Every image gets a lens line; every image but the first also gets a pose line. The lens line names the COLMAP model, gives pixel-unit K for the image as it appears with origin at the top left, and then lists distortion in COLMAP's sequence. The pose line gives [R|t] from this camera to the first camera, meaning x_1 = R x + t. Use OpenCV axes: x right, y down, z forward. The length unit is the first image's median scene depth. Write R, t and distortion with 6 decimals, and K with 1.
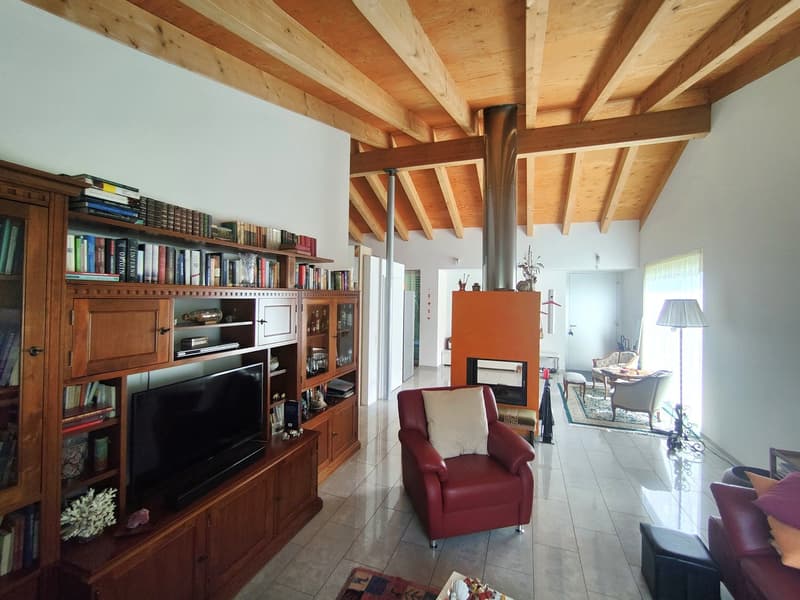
lens RADIAL K [[337.0, 0, 400.3], [0, 337.0, 295.9], [0, 0, 1]] dist [-0.000583, 0.000019]
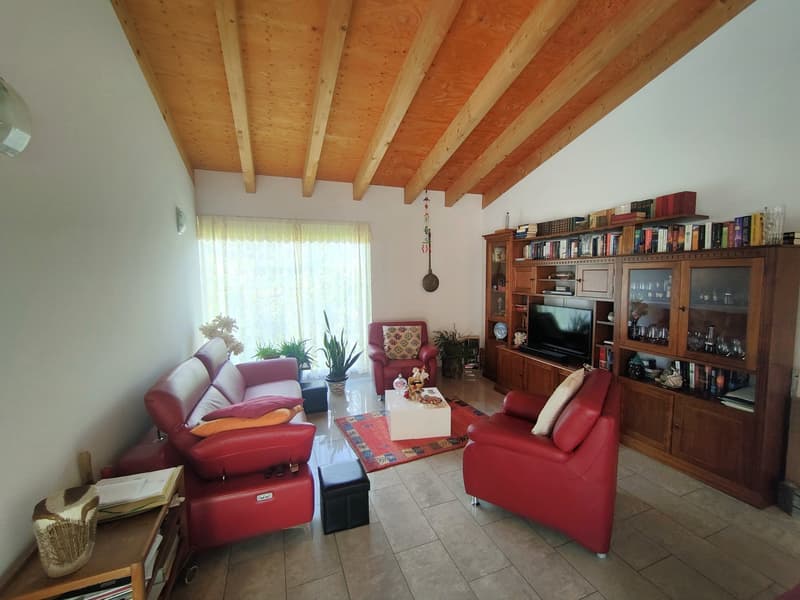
lens RADIAL K [[337.0, 0, 400.3], [0, 337.0, 295.9], [0, 0, 1]] dist [-0.000583, 0.000019]
pose [[-0.756364, 0.034195, -0.653256, 1.215115], [-0.002472, 0.998476, 0.055129, 0.068954], [0.654146, 0.043313, -0.755127, 1.698580]]
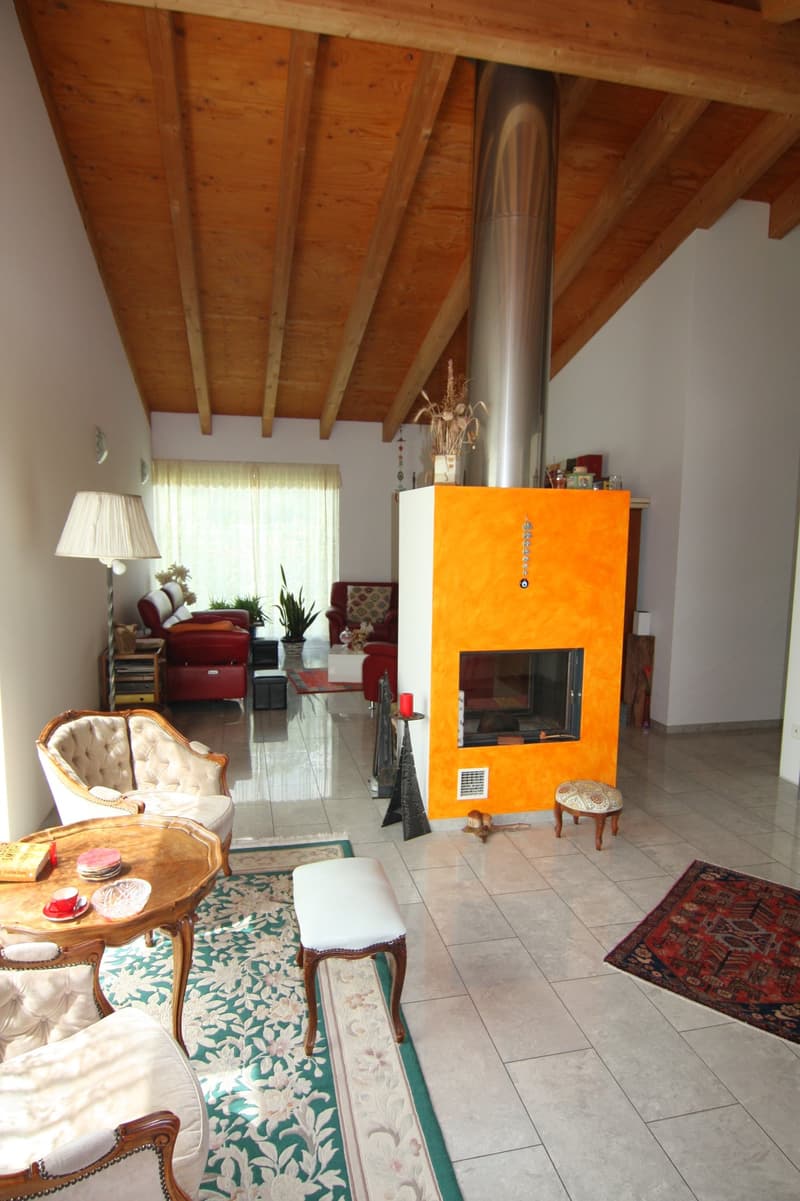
lens RADIAL K [[685.2, 0, 400.0], [0, 685.2, 600.5], [0, 0, 1]] dist [-0.004151, -0.001639]
pose [[-0.836706, 0.029765, -0.546842, 1.747920], [-0.026587, 0.995137, 0.094846, 0.092443], [0.547006, 0.093897, -0.831846, 3.354437]]
